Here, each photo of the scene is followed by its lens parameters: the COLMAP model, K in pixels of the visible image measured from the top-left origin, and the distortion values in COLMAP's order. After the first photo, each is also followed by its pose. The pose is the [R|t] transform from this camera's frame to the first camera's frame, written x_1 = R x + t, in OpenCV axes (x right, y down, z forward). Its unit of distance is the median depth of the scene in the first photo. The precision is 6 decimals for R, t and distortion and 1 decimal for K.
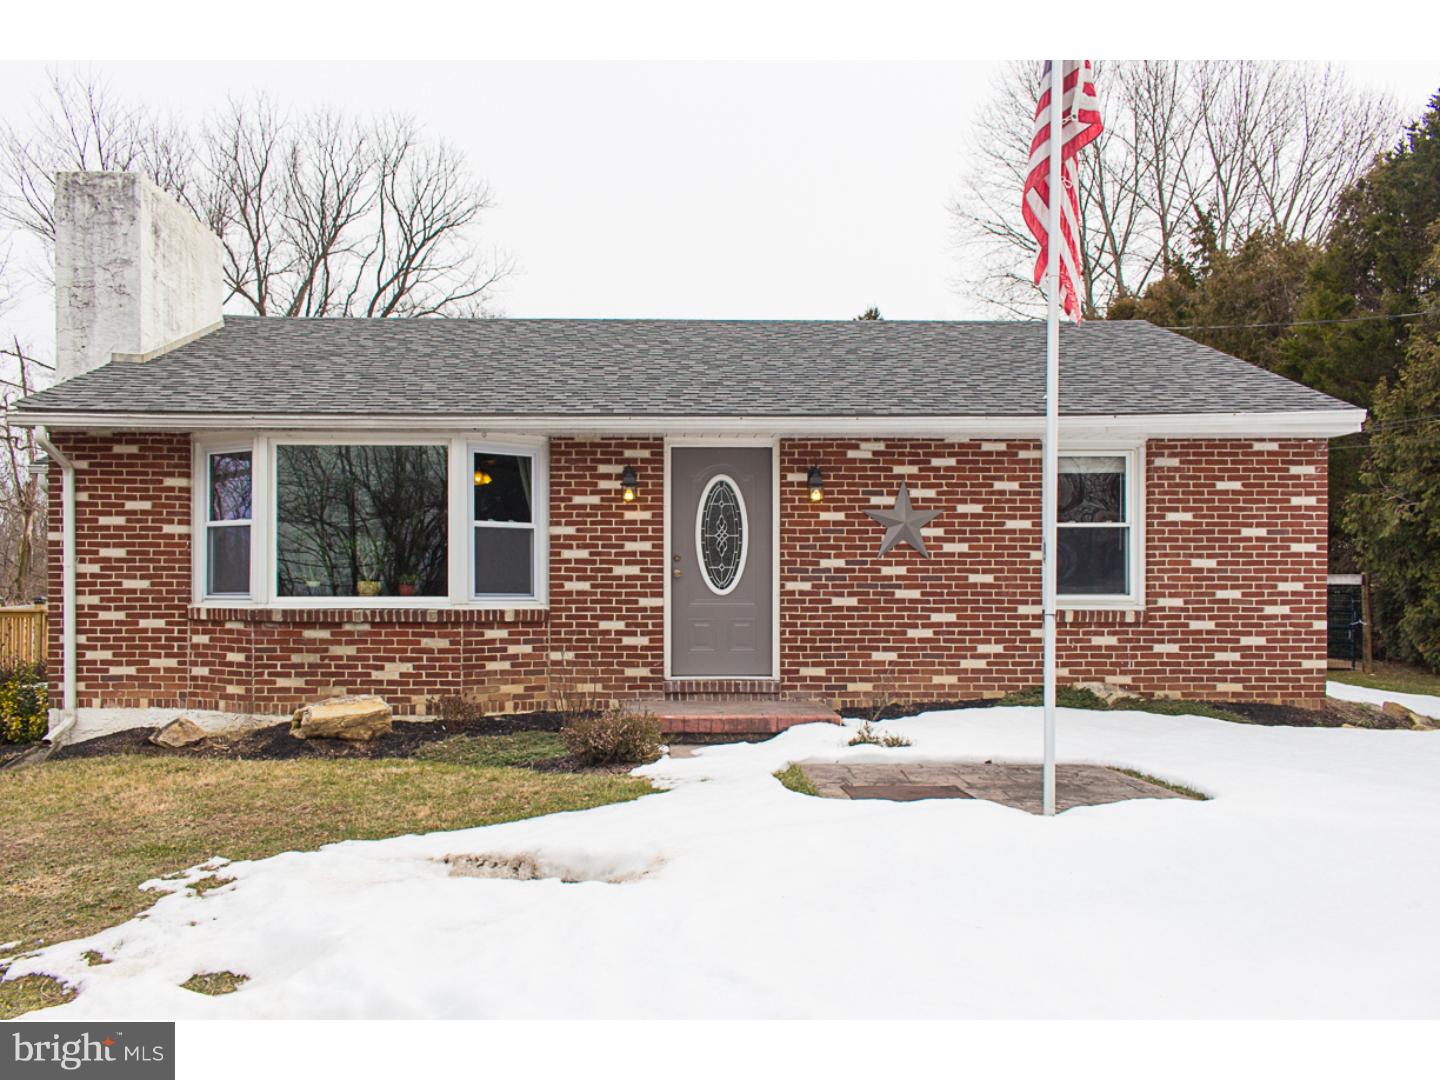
lens RADIAL K [[1177.8, 0, 693.1], [0, 1177.8, 575.6], [0, 0, 1]] dist [0.032375, -0.010612]
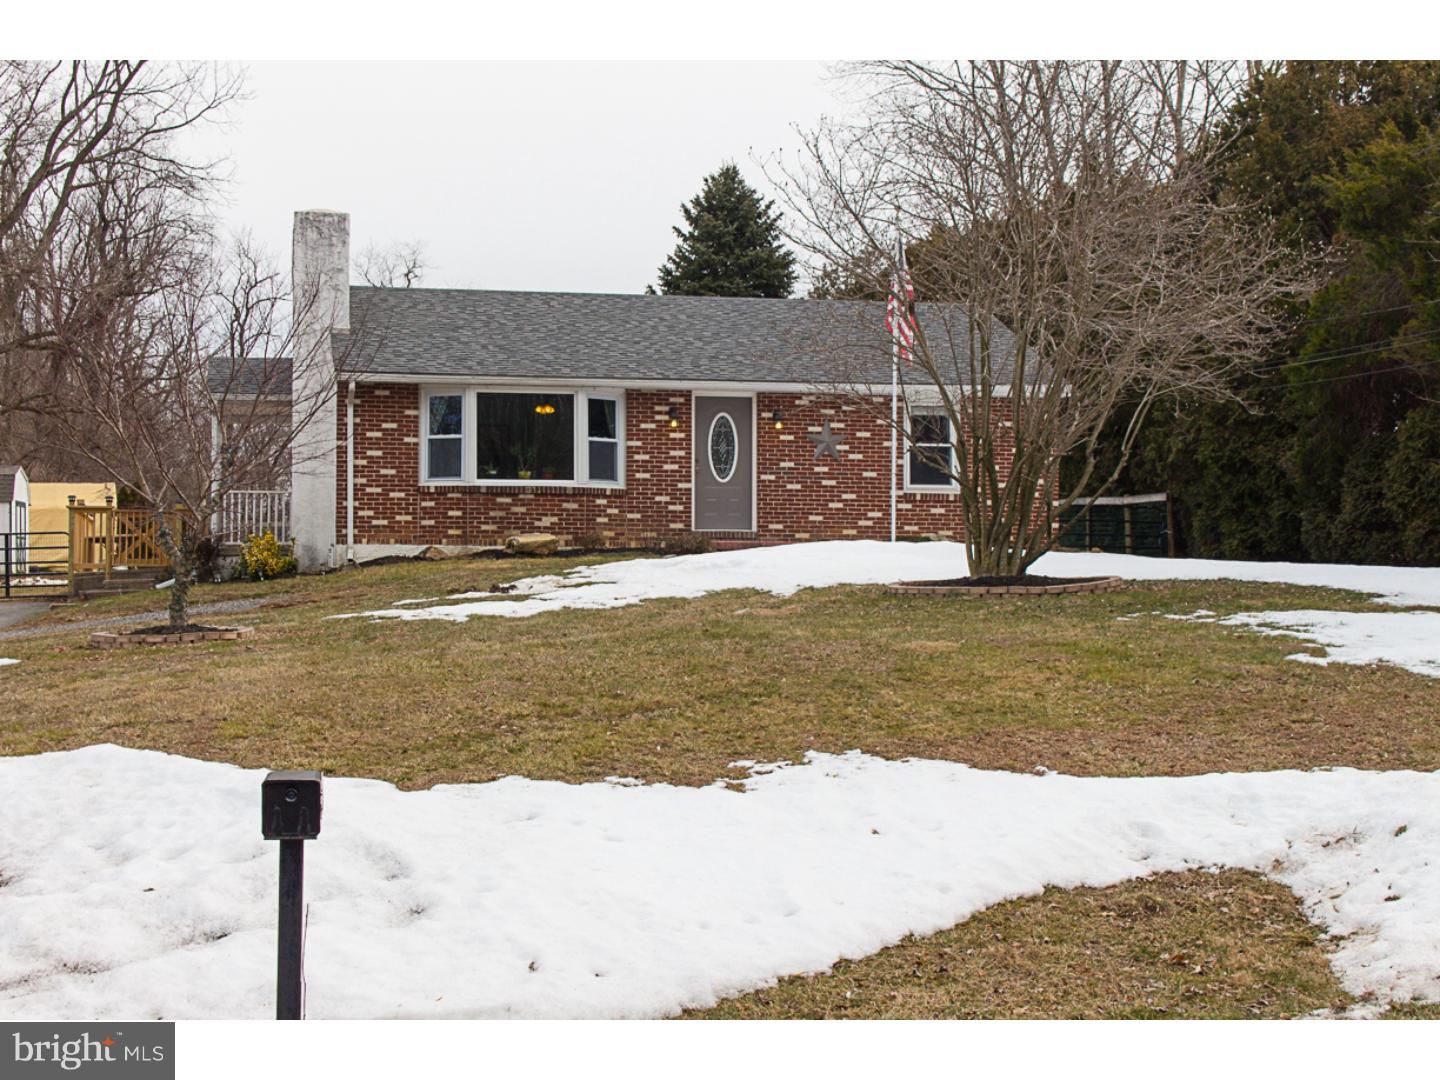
lens RADIAL K [[2219.4, 0, 719.5], [0, 2219.4, 401.4], [0, 0, 1]] dist [0.212792, -0.004198]
pose [[0.985081, 0.017388, 0.171209, -0.546487], [-0.005853, 0.997692, -0.067647, 0.119687], [-0.171990, 0.065636, 0.982910, -2.228009]]
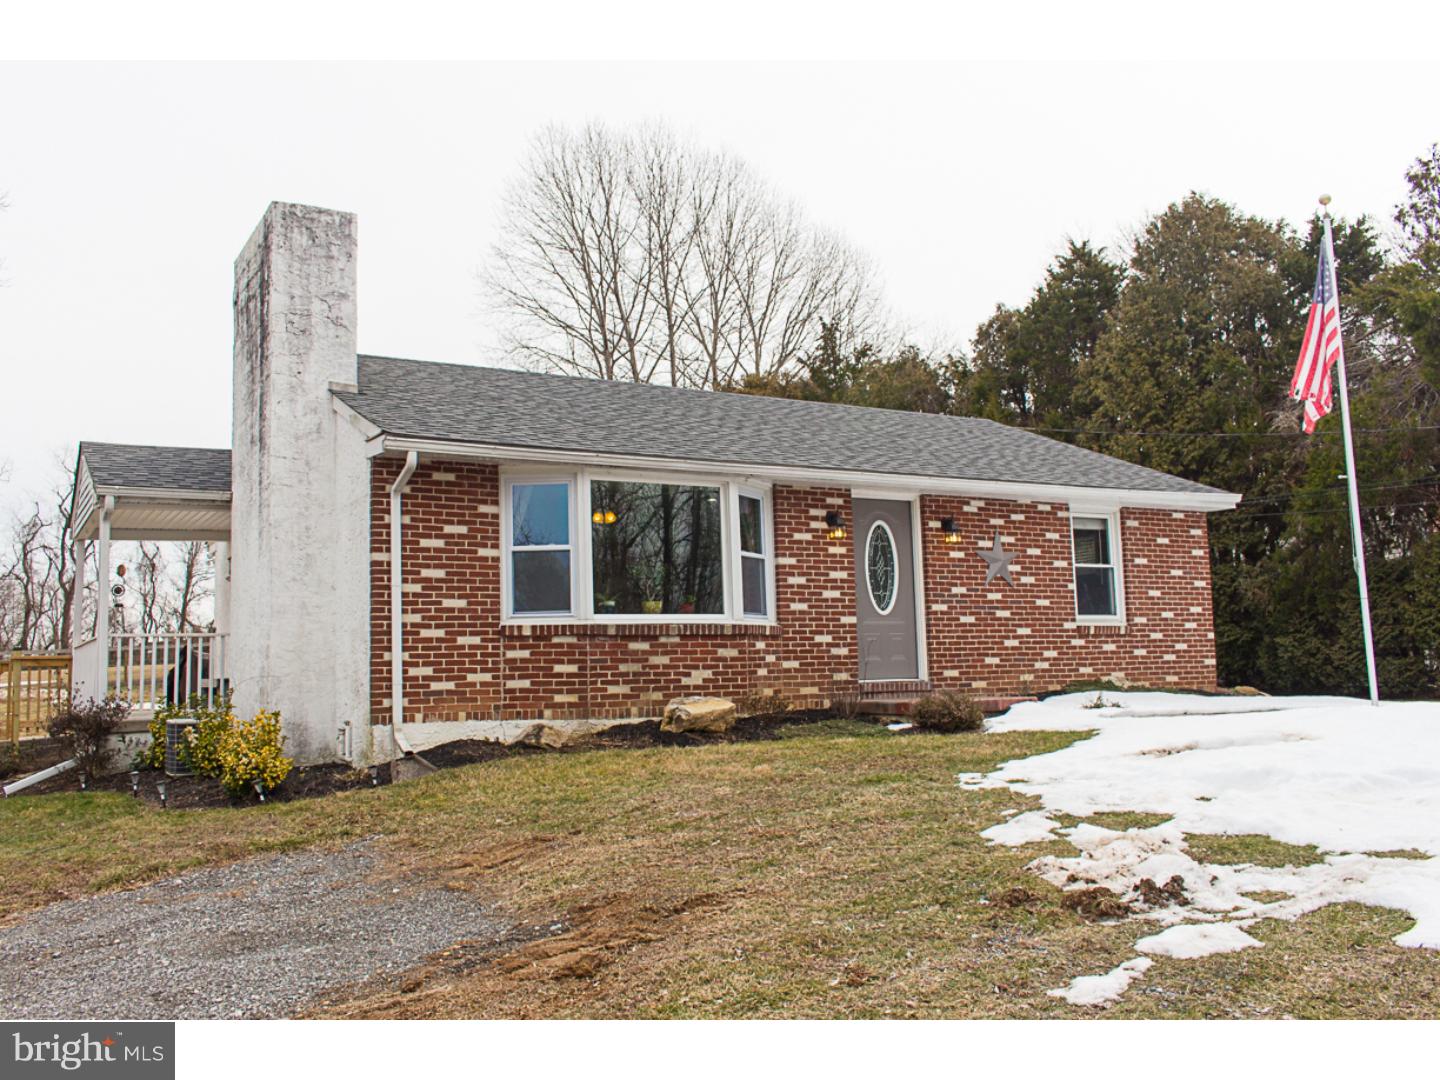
lens RADIAL K [[1263.1, 0, 719.0], [0, 1263.1, 508.9], [0, 0, 1]] dist [0.031323, -0.002207]
pose [[0.872840, 0.040864, 0.486293, -0.810044], [0.013786, 0.994026, -0.108273, 0.048664], [-0.487812, 0.101209, 0.867062, -0.104935]]
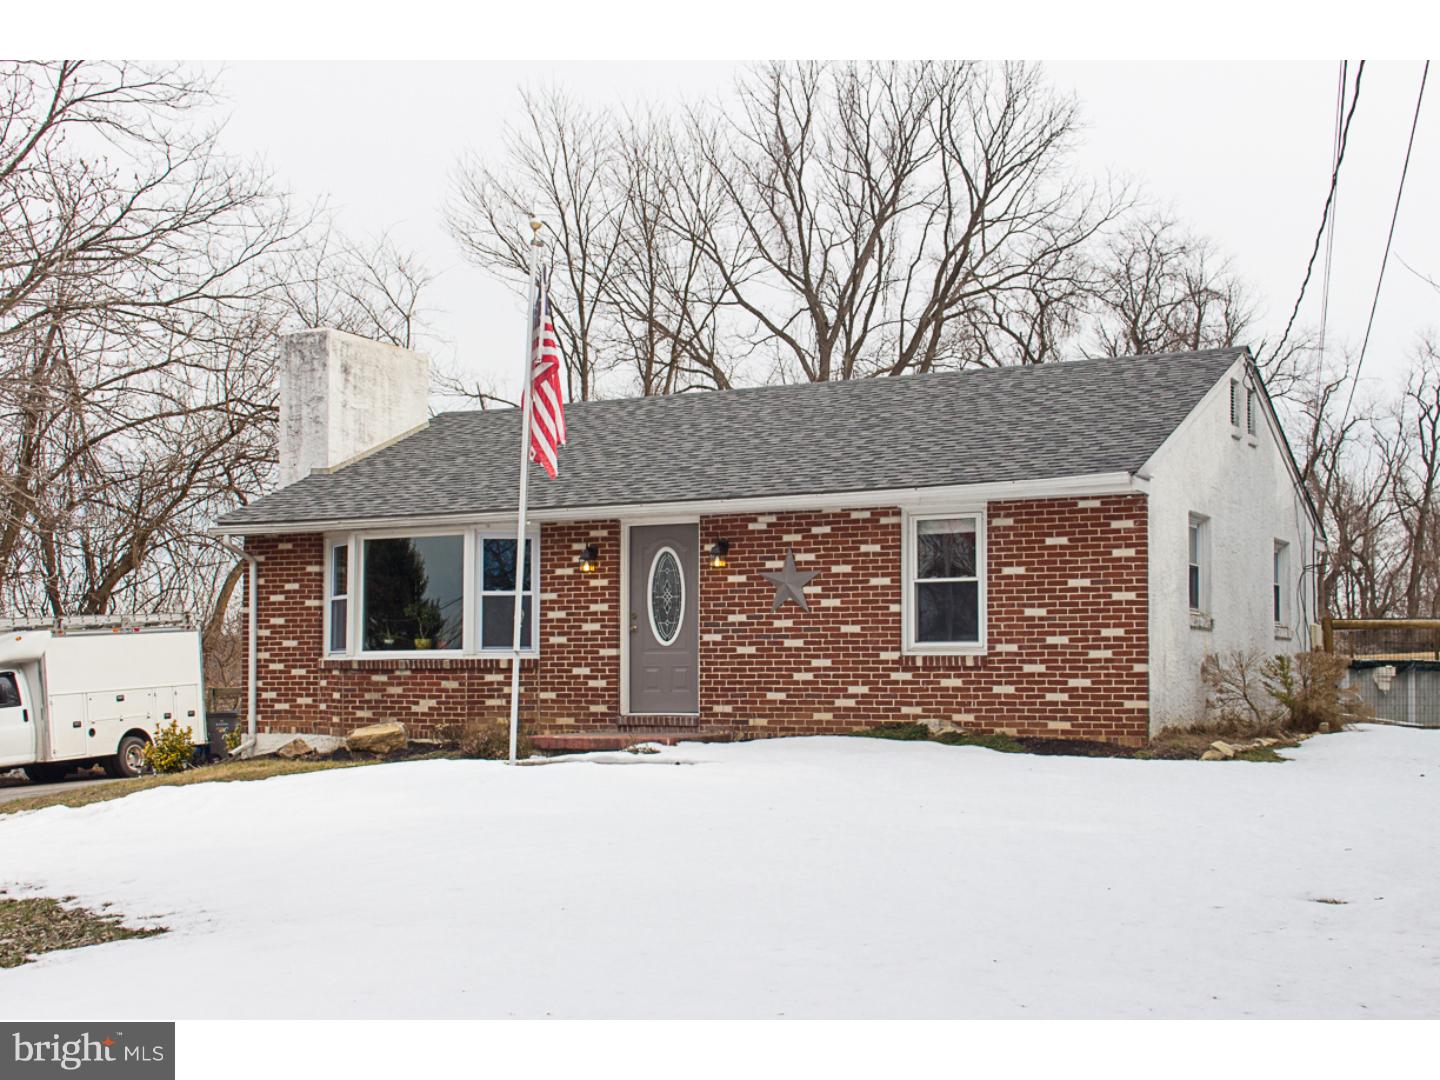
lens RADIAL K [[1940.9, 0, 719.2], [0, 1940.9, 511.6], [0, 0, 1]] dist [0.115803, -0.013692]
pose [[0.870810, -0.045690, -0.489492, 1.078652], [0.014459, 0.997622, -0.067396, 0.014401], [0.491407, 0.051612, 0.869399, -0.735779]]
